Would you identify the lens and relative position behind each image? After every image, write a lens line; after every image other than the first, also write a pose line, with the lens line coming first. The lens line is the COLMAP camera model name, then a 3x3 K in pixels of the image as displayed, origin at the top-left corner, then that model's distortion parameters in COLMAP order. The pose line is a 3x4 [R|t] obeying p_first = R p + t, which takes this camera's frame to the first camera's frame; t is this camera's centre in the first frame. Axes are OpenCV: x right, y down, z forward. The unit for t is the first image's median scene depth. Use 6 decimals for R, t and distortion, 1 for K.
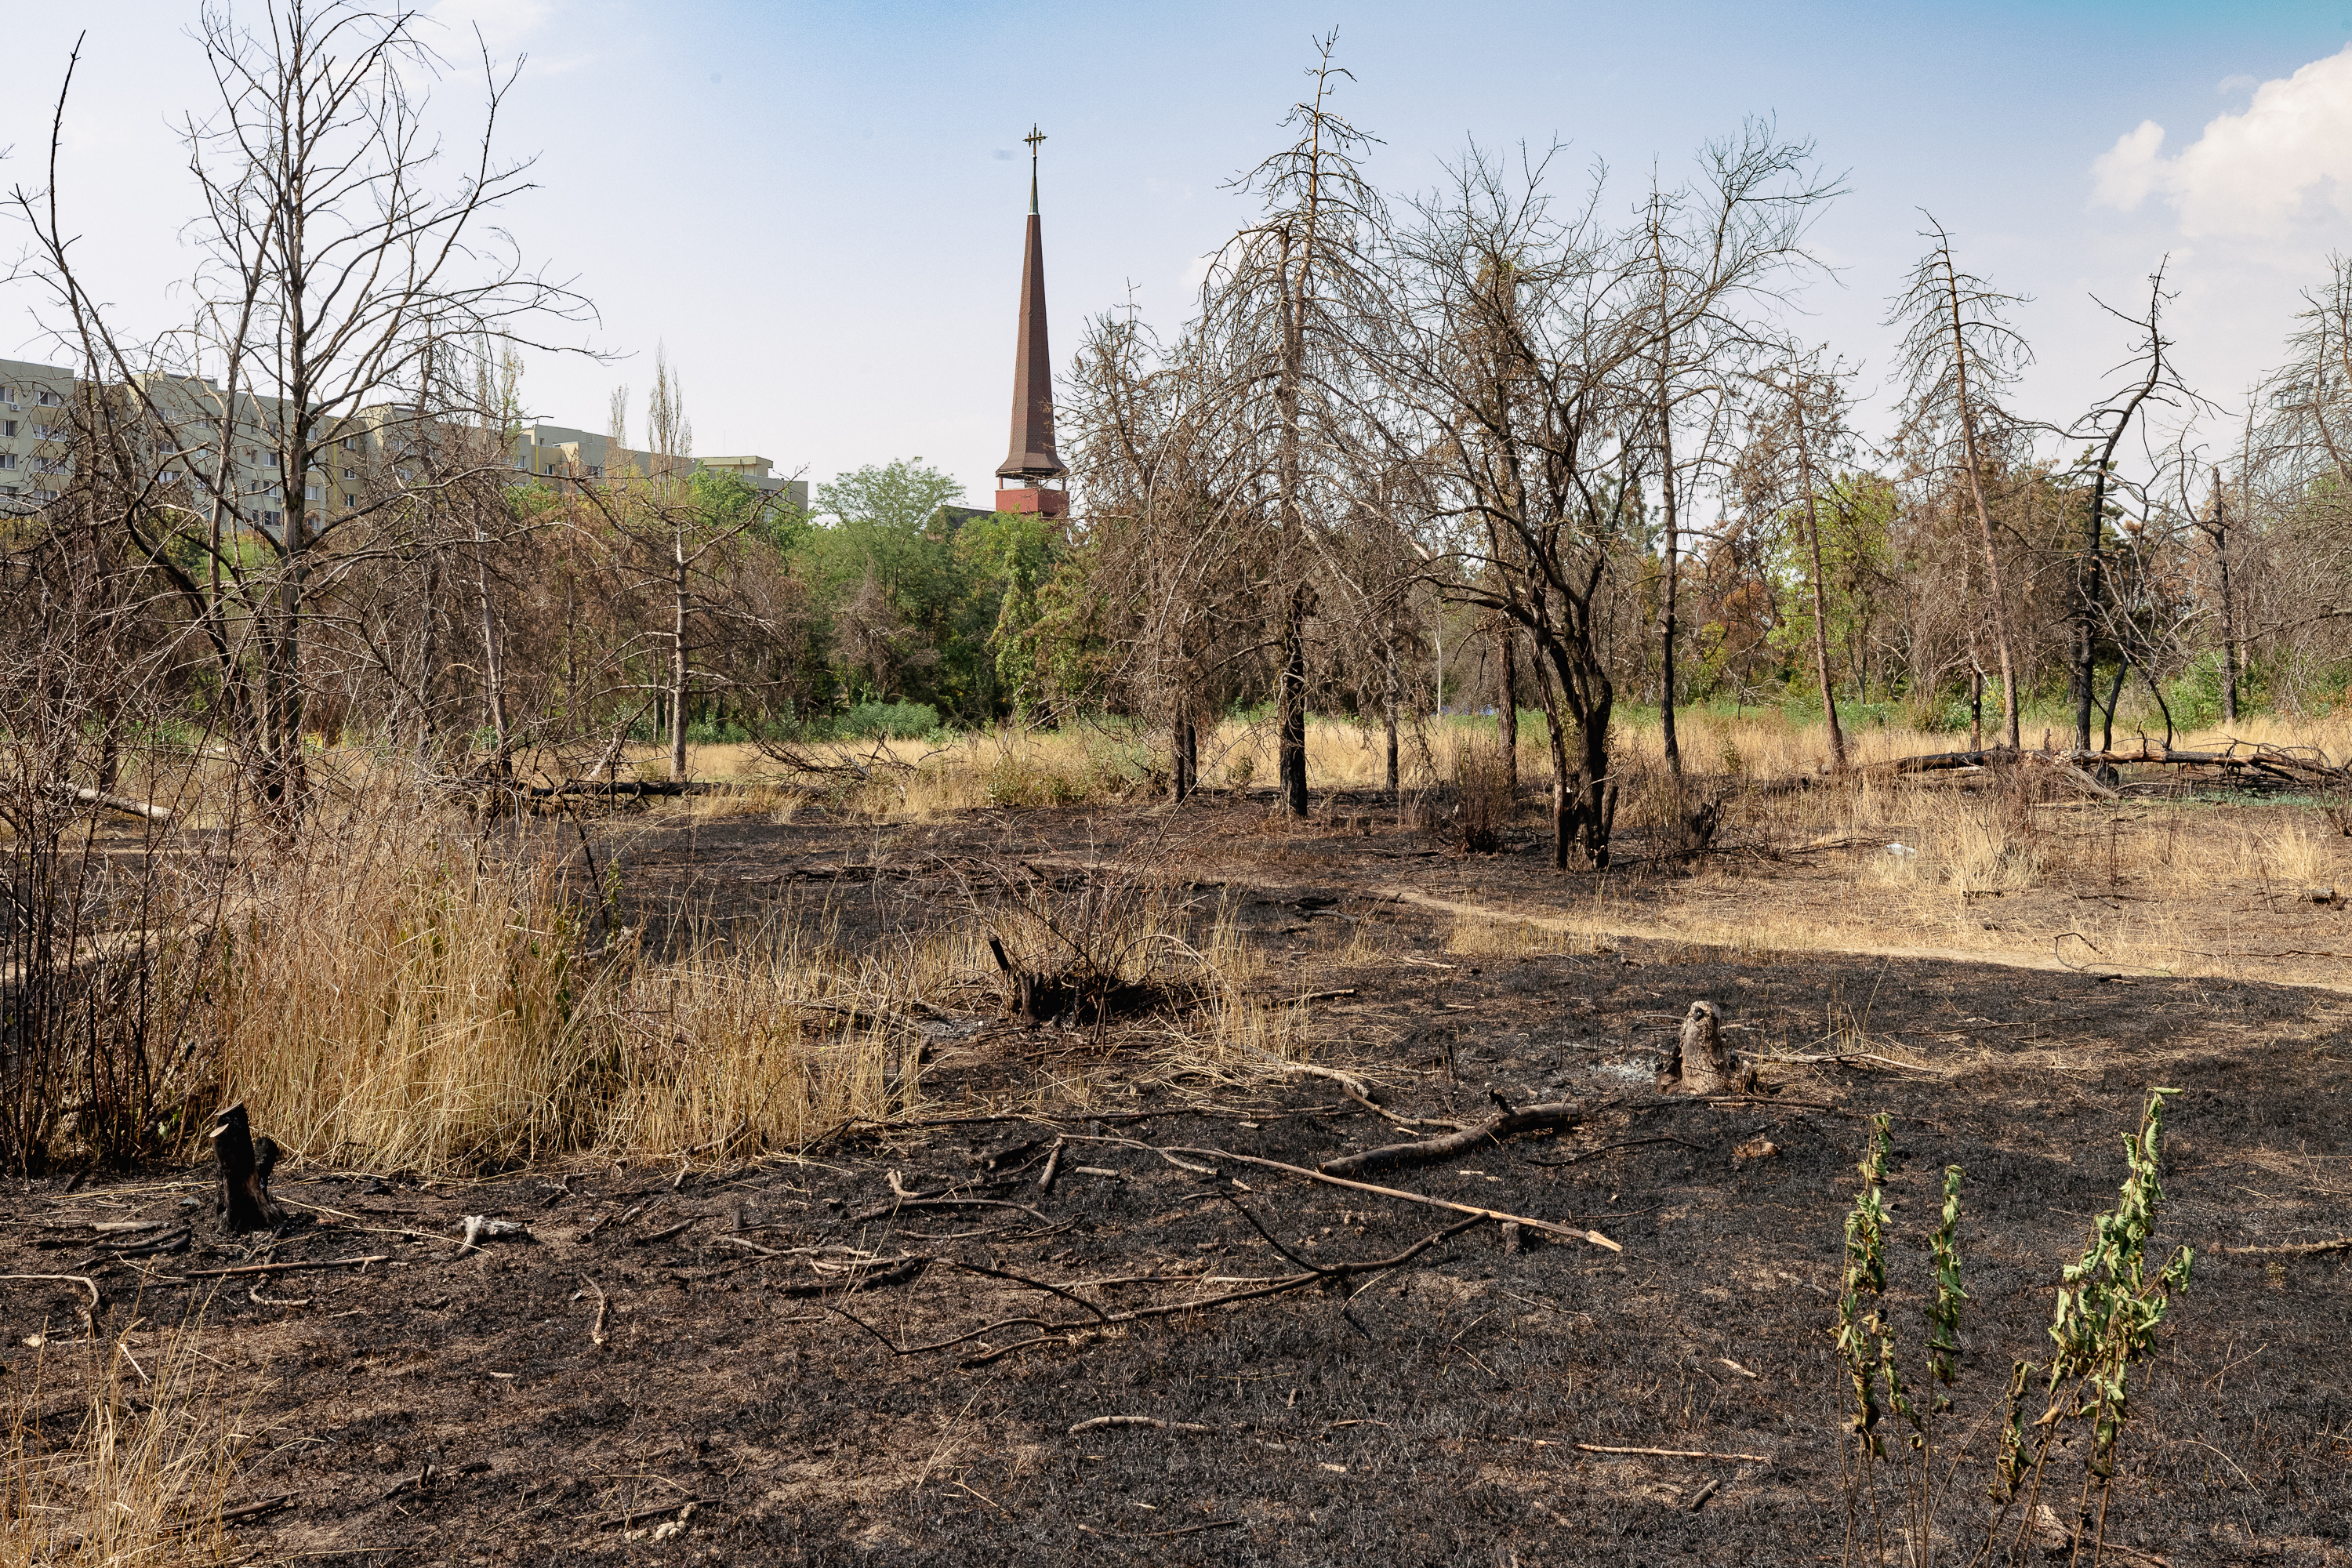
lens RADIAL K [[2323.4, 0, 1170.2], [0, 2323.4, 782.5], [0, 0, 1]] dist [-0.006169, 0.000000]
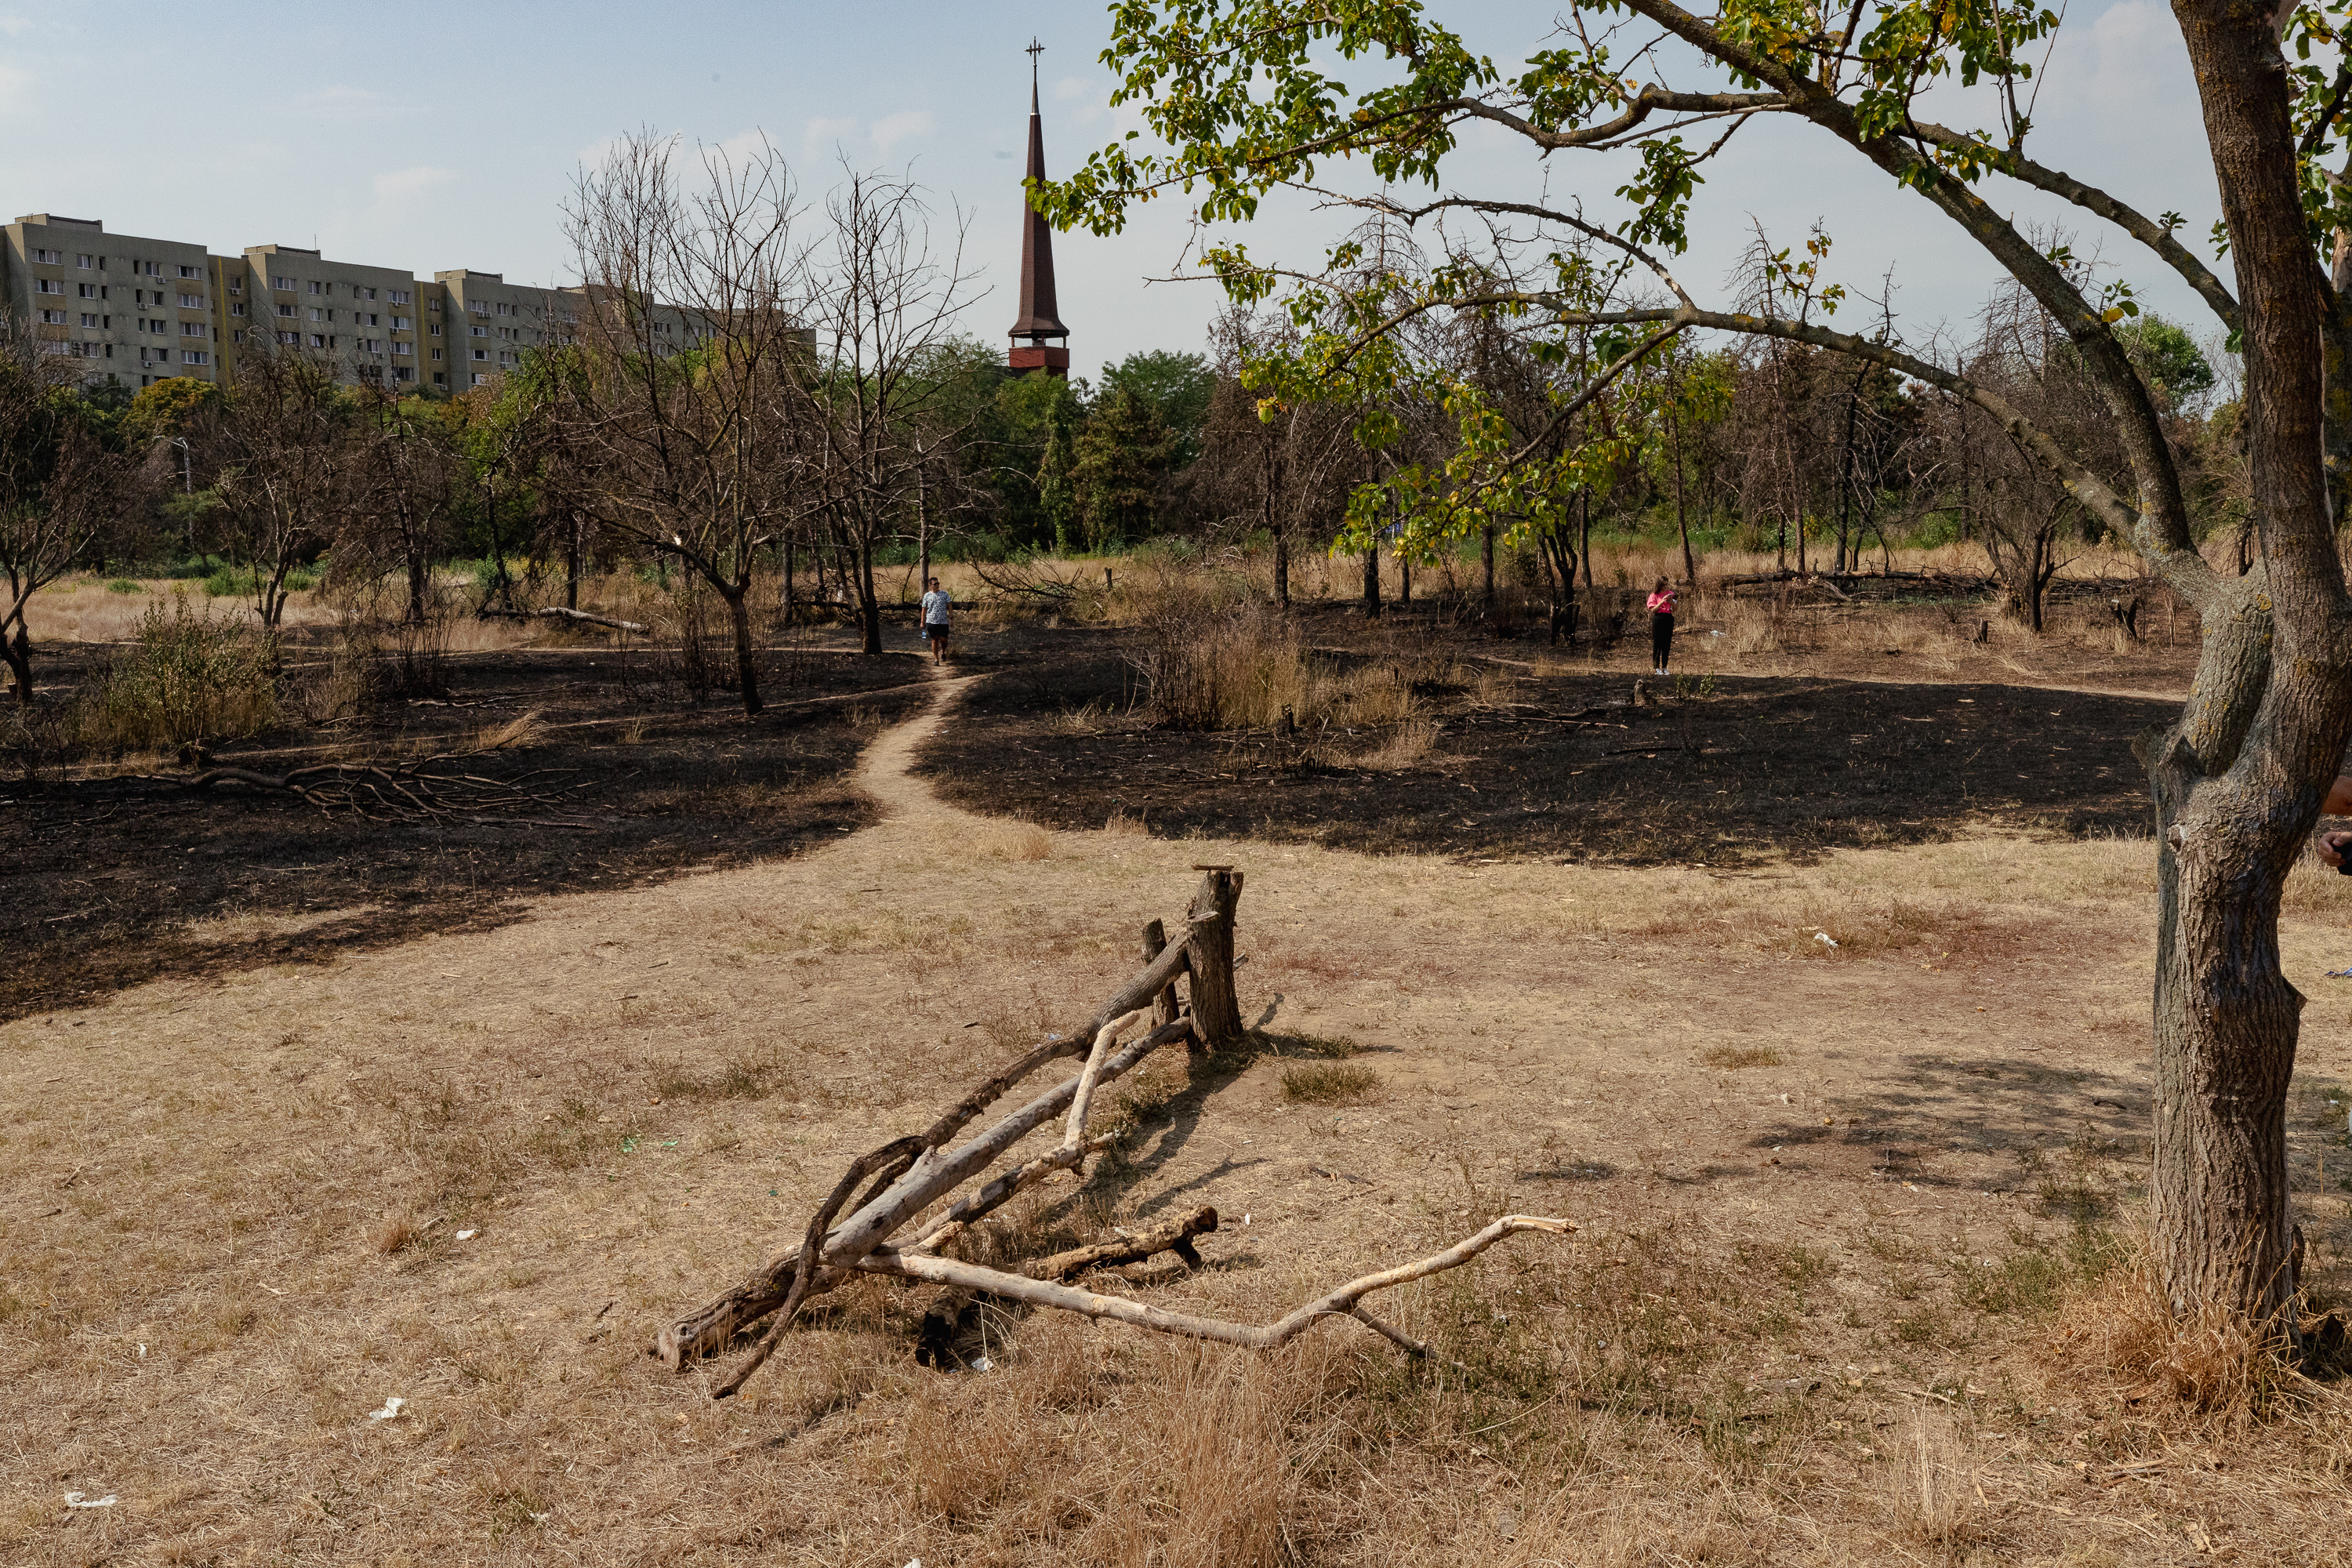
lens RADIAL K [[2126.7, 0, 1180.8], [0, 2126.7, 787.7], [0, 0, 1]] dist [0.008747, -0.000214]
pose [[0.998941, -0.017581, 0.042527, -0.096928], [0.013394, 0.995212, 0.096821, -0.009572], [-0.044026, -0.096149, 0.994393, -0.348211]]
